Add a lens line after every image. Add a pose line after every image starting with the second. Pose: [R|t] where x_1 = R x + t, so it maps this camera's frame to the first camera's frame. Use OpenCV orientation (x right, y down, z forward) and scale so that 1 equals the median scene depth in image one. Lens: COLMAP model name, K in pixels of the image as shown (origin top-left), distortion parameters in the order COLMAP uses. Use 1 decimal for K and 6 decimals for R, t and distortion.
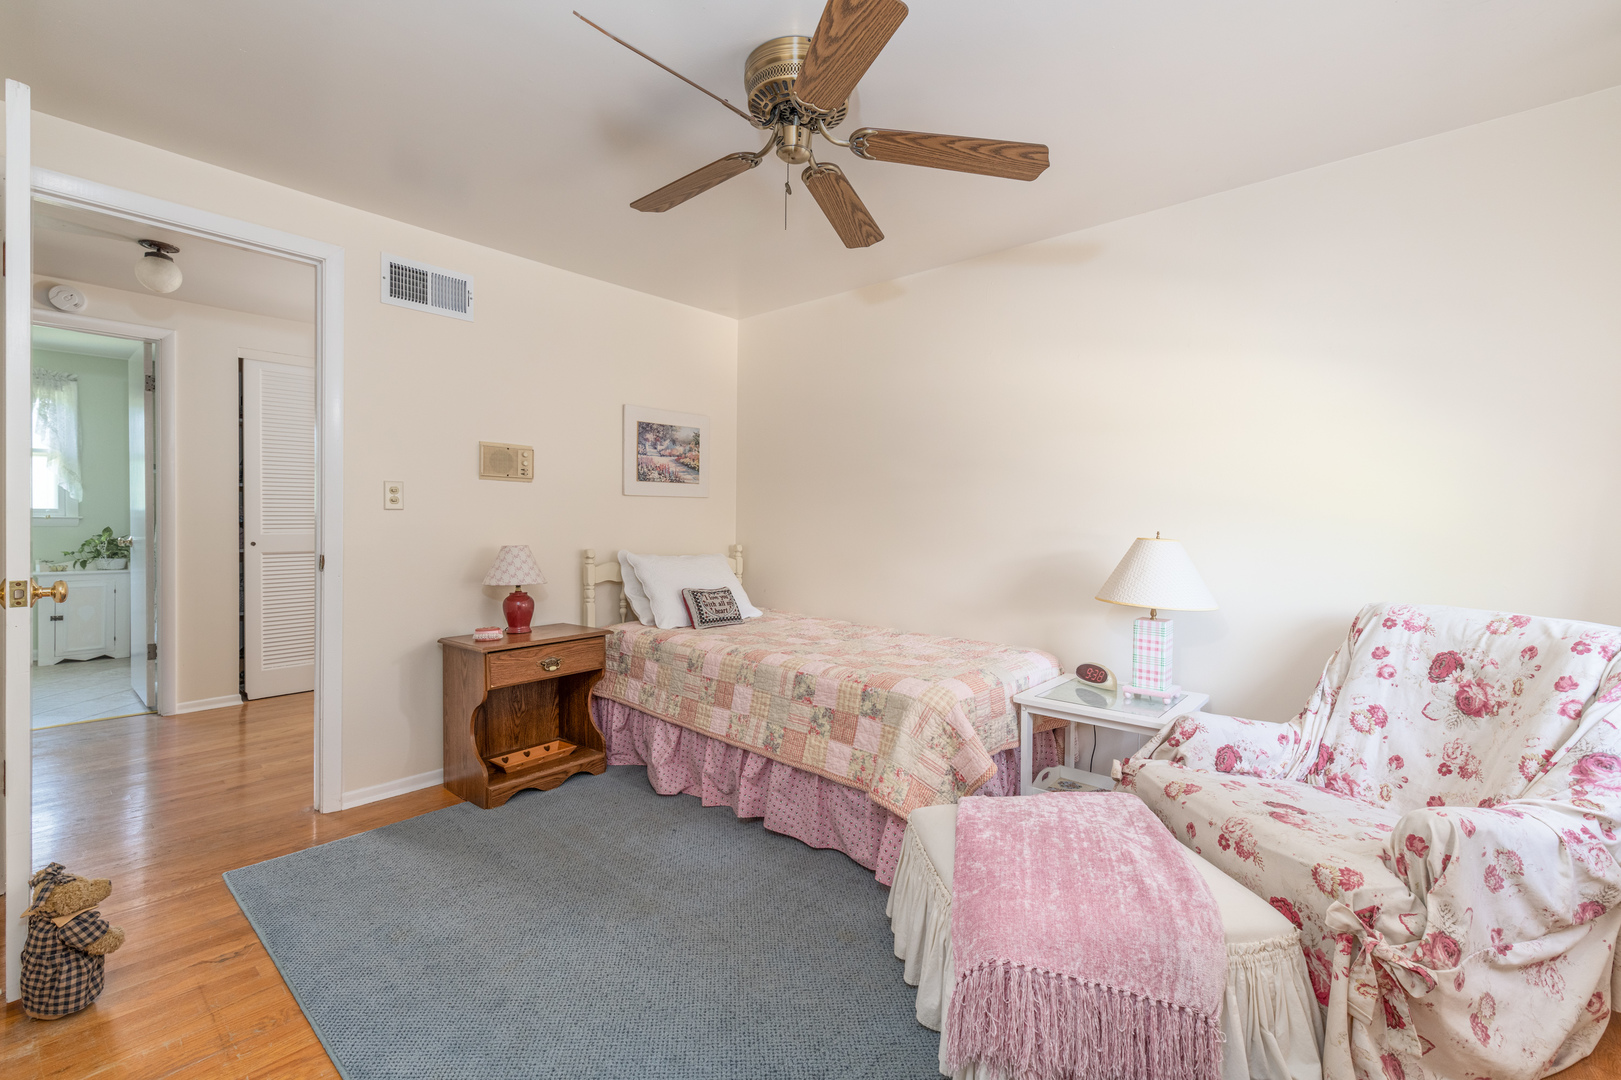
lens RADIAL K [[691.6, 0, 811.0], [0, 691.6, 519.7], [0, 0, 1]] dist [-0.001155, -0.000124]
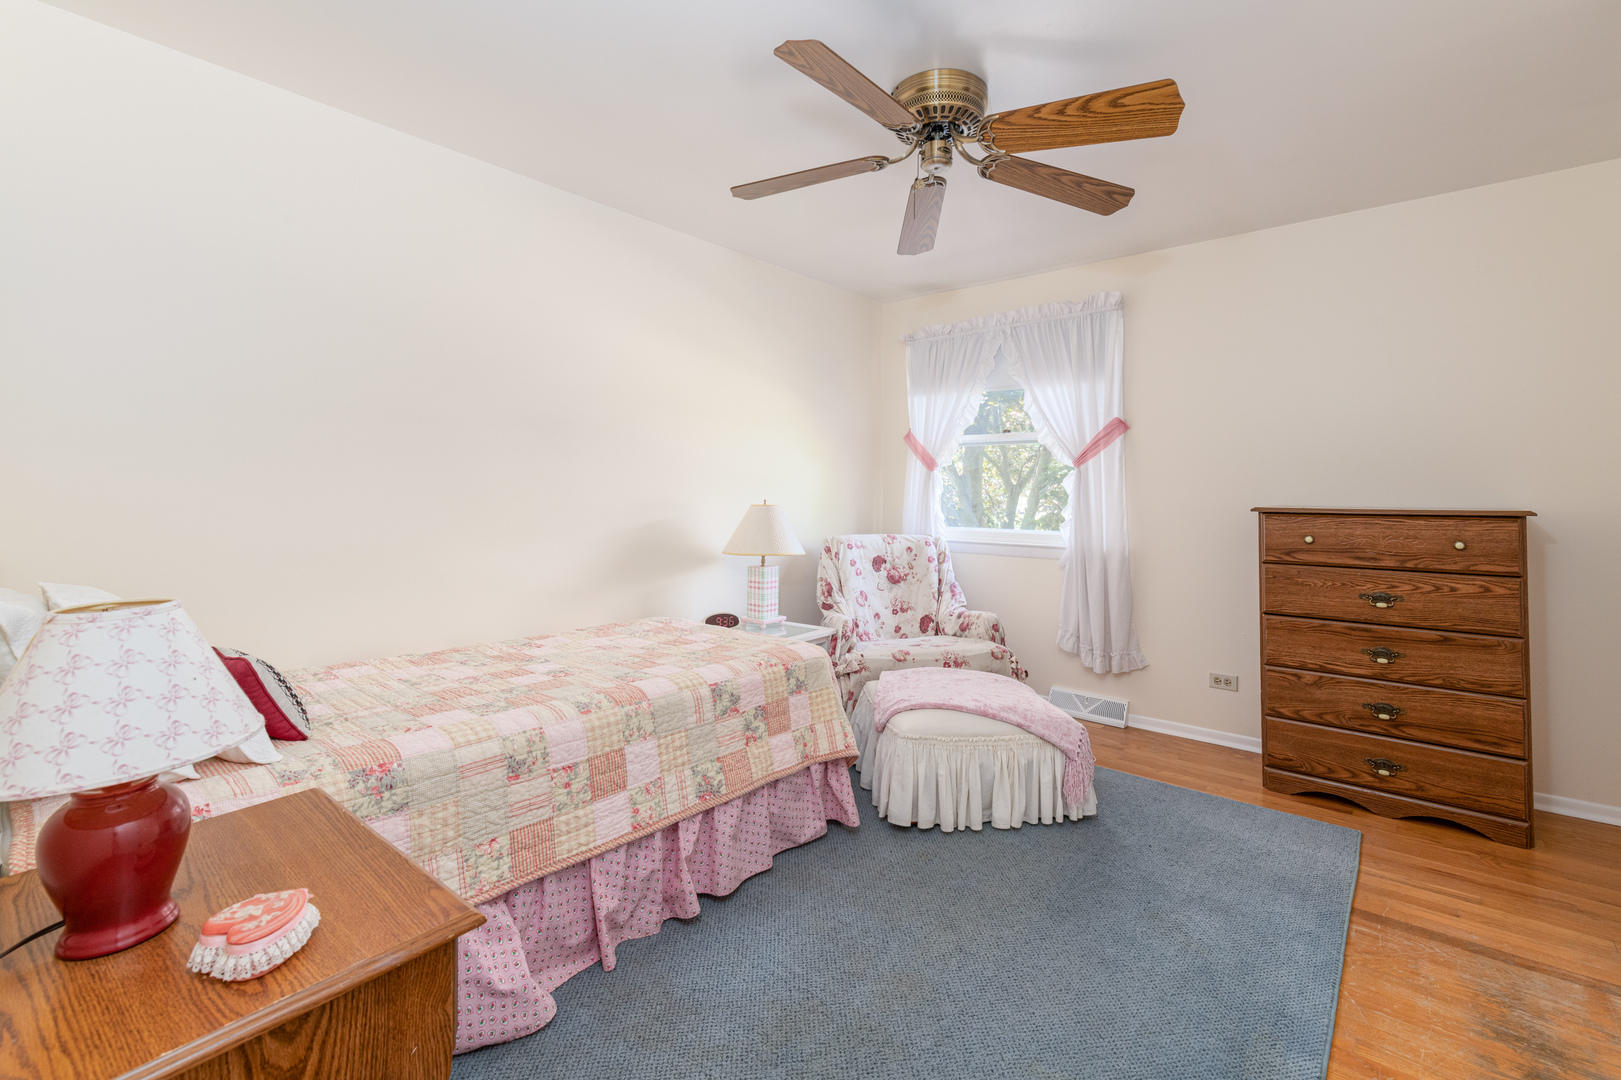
lens RADIAL K [[727.1, 0, 806.2], [0, 727.1, 469.2], [0, 0, 1]] dist [0.002015, 0.000165]
pose [[-0.021275, 0.021488, 0.999543, -0.938108], [-0.002644, 0.999764, -0.021549, -0.012427], [-0.999770, -0.003101, -0.021214, 0.981750]]
